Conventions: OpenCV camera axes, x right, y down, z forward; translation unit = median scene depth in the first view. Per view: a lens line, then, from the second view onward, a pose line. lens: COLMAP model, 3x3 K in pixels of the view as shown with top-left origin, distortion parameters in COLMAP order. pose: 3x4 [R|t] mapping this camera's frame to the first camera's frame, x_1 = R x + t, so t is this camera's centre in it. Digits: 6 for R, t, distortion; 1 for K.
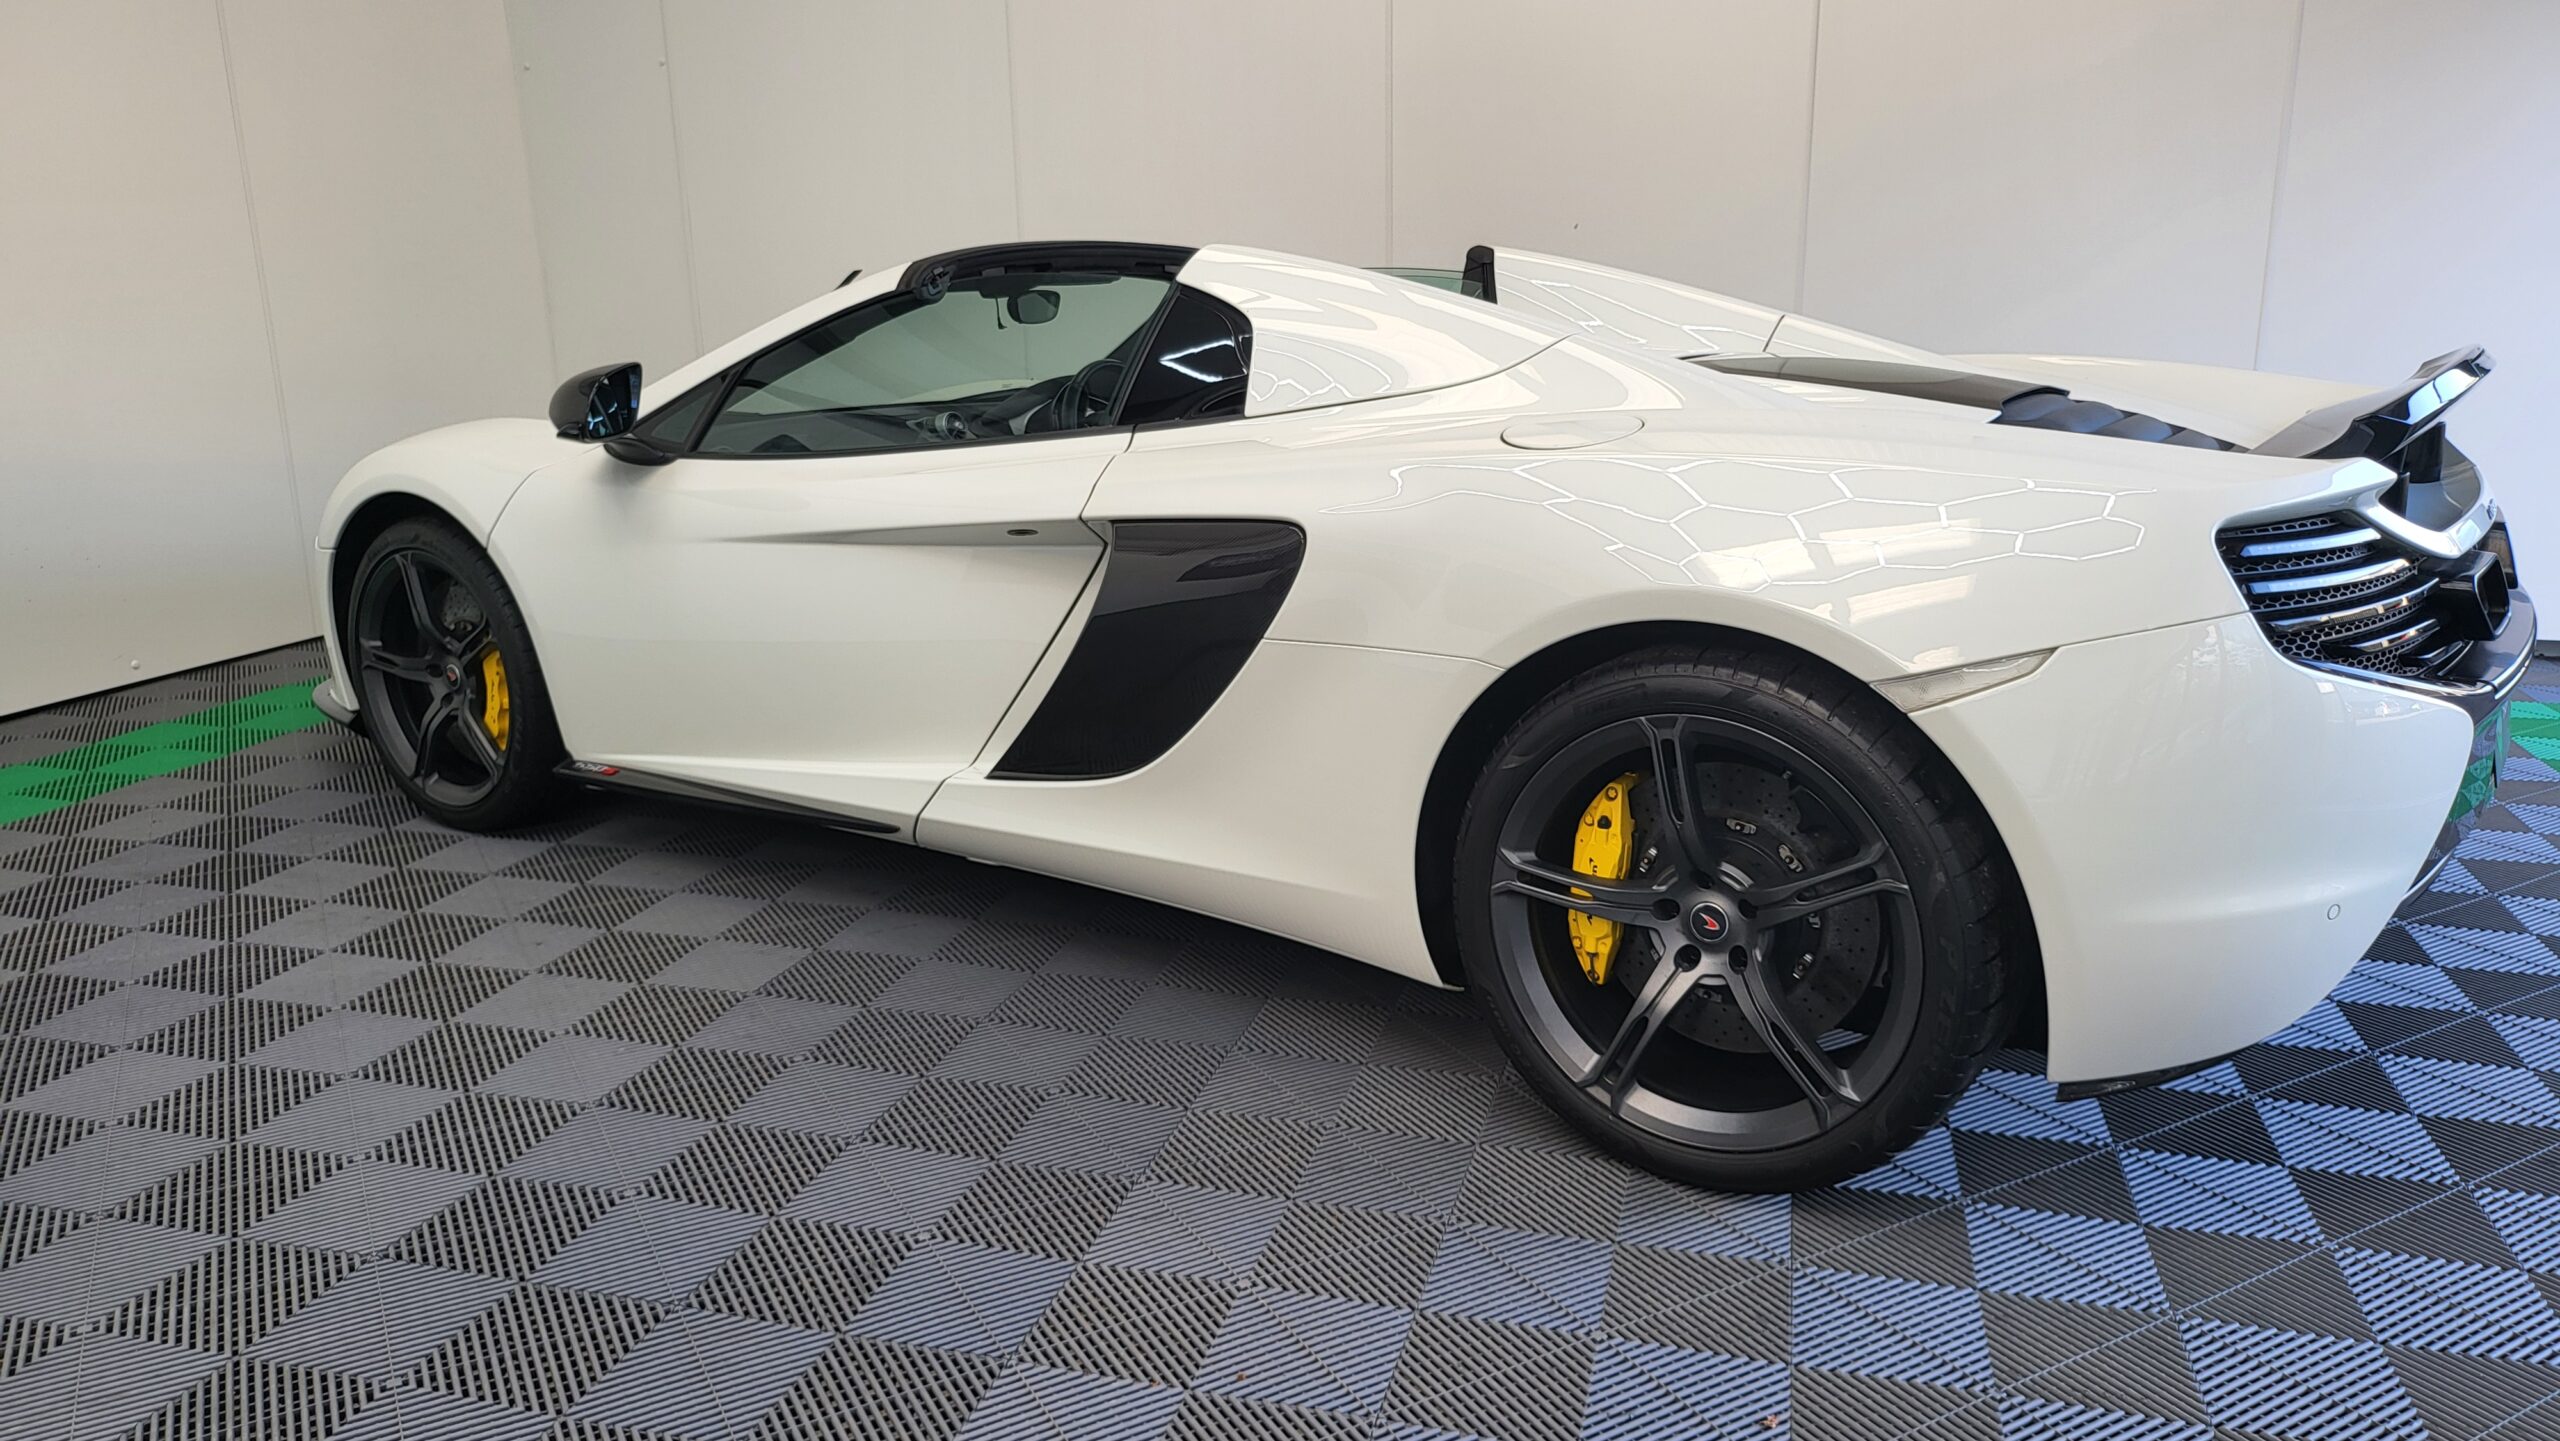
lens RADIAL K [[1818.4, 0, 1274.5], [0, 1818.4, 717.4], [0, 0, 1]] dist [0.024203, -0.006816]
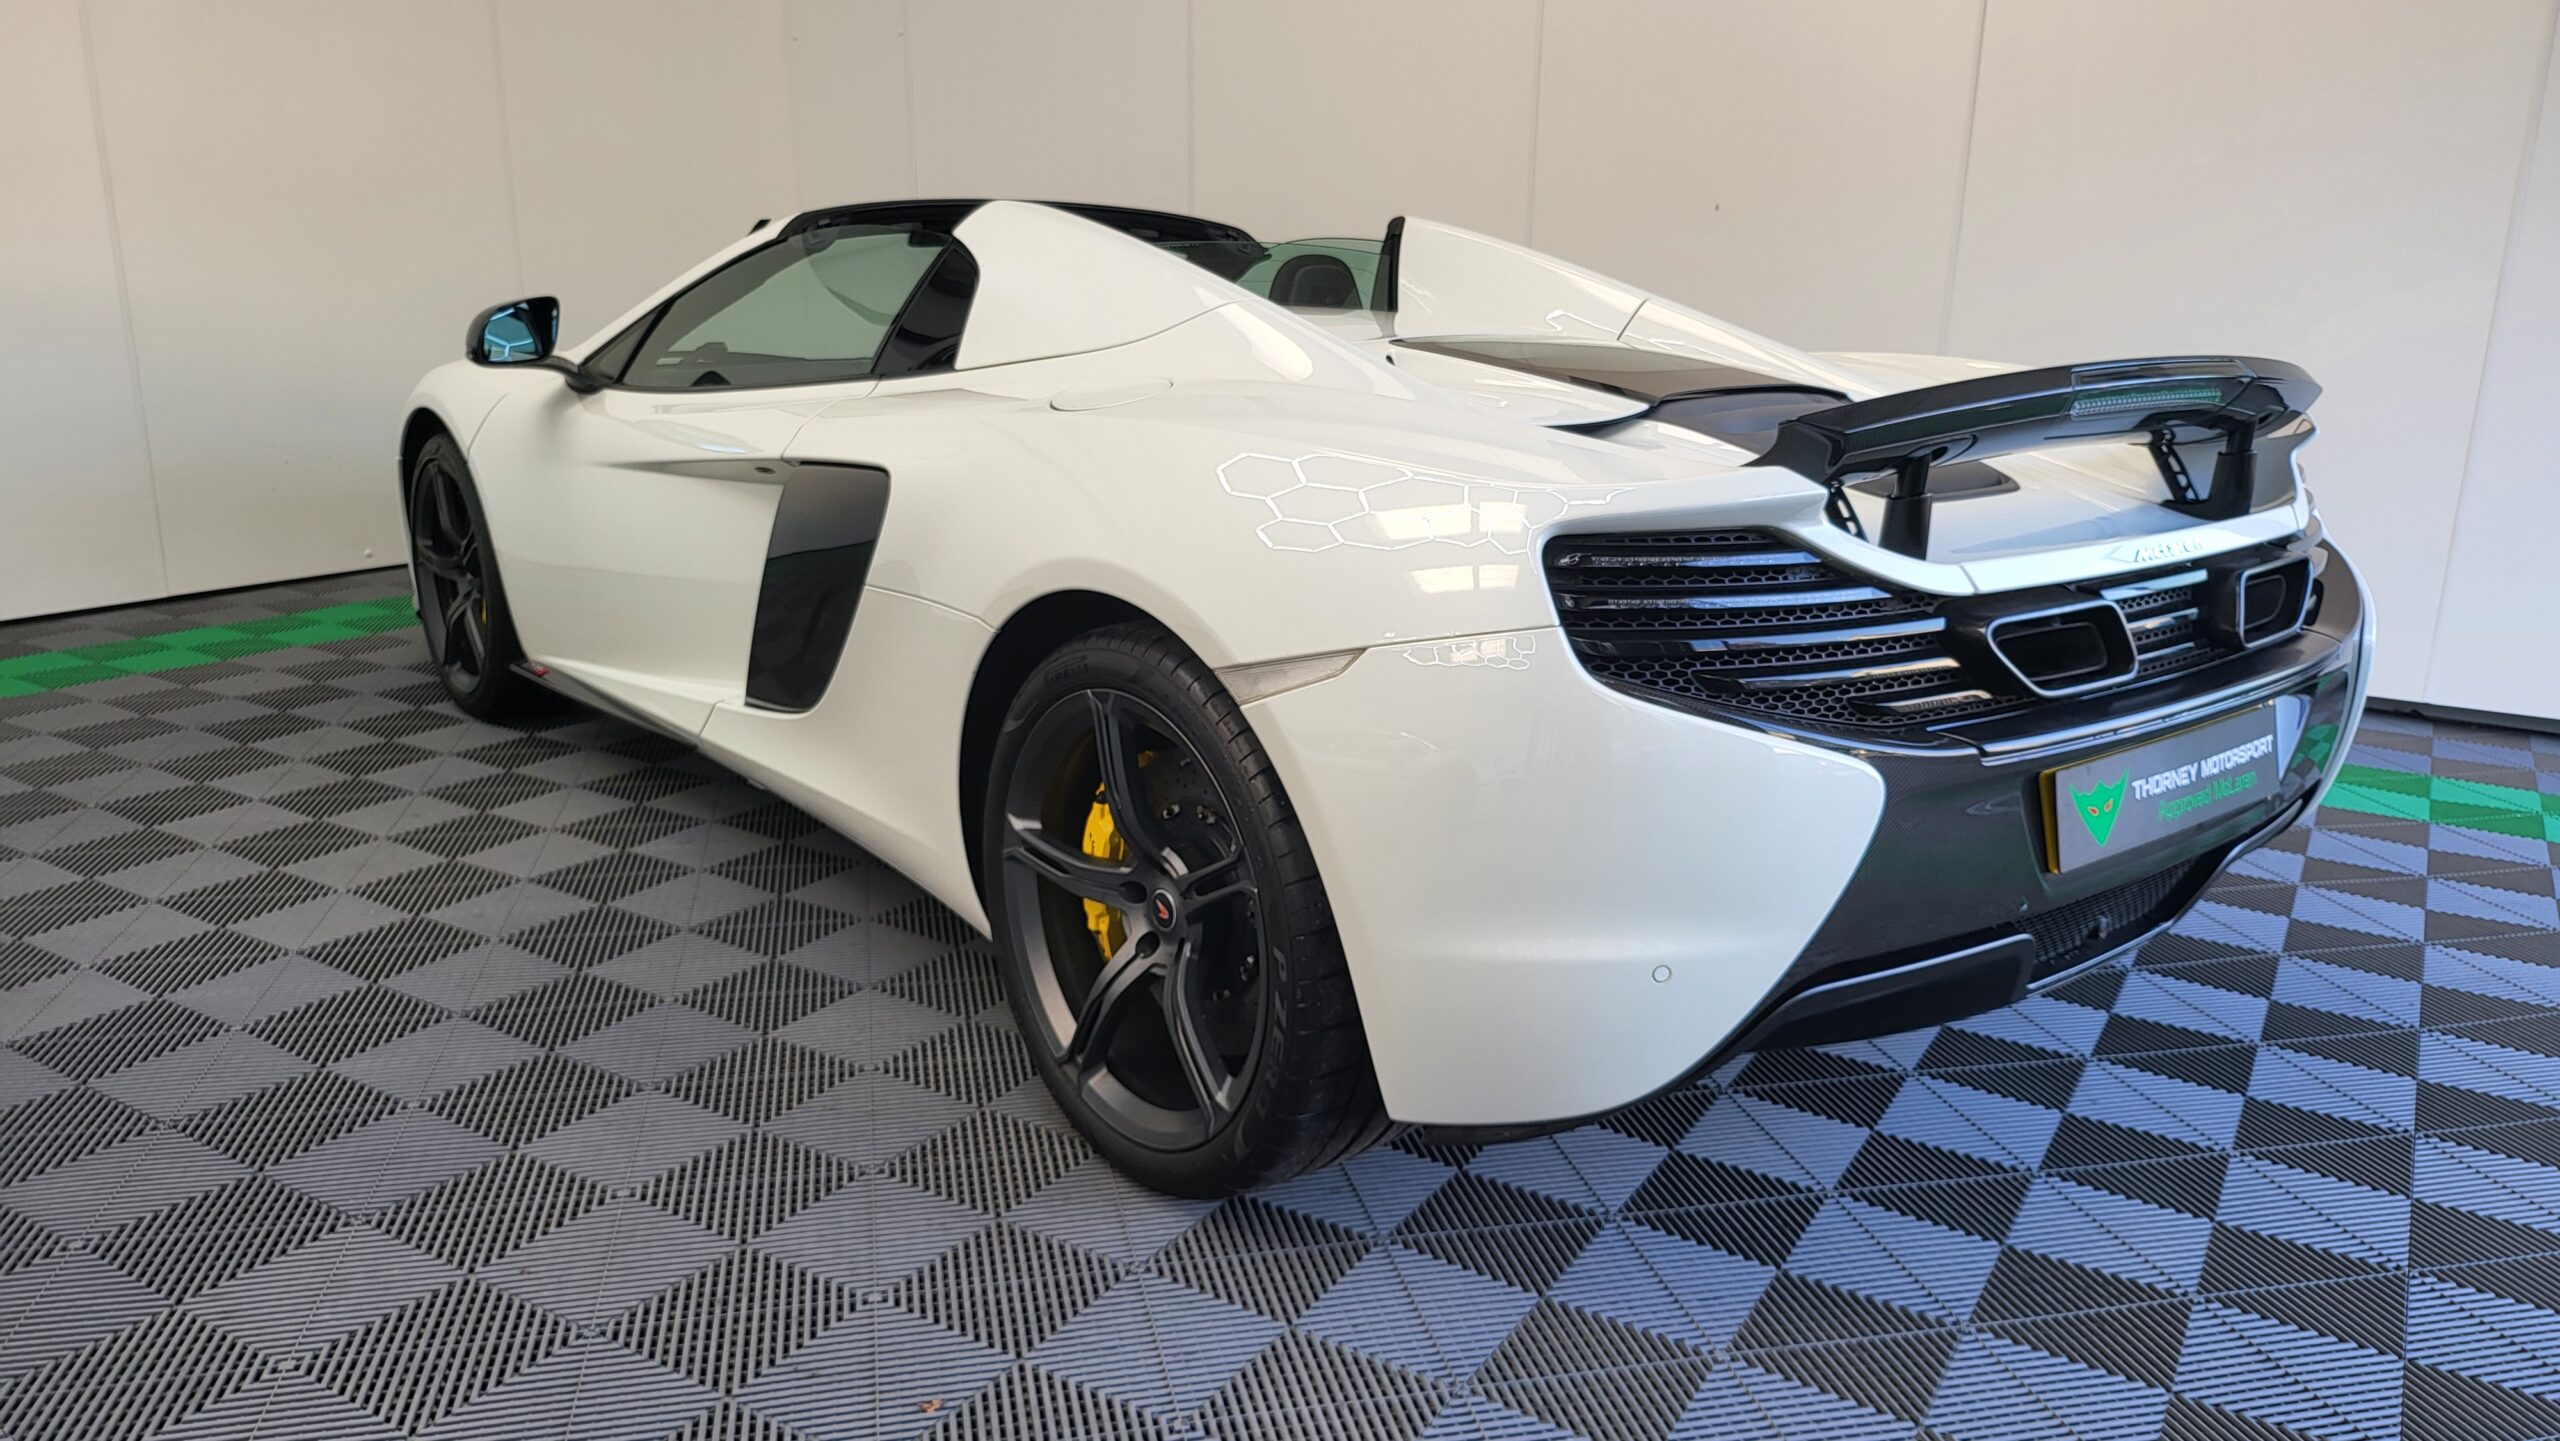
lens RADIAL K [[1818.4, 0, 1274.5], [0, 1818.4, 717.4], [0, 0, 1]] dist [0.024203, -0.006816]
pose [[0.961304, 0.102120, -0.255865, 0.451694], [-0.100127, 0.994756, 0.020841, -0.012913], [0.256652, 0.005584, 0.966488, 0.071254]]
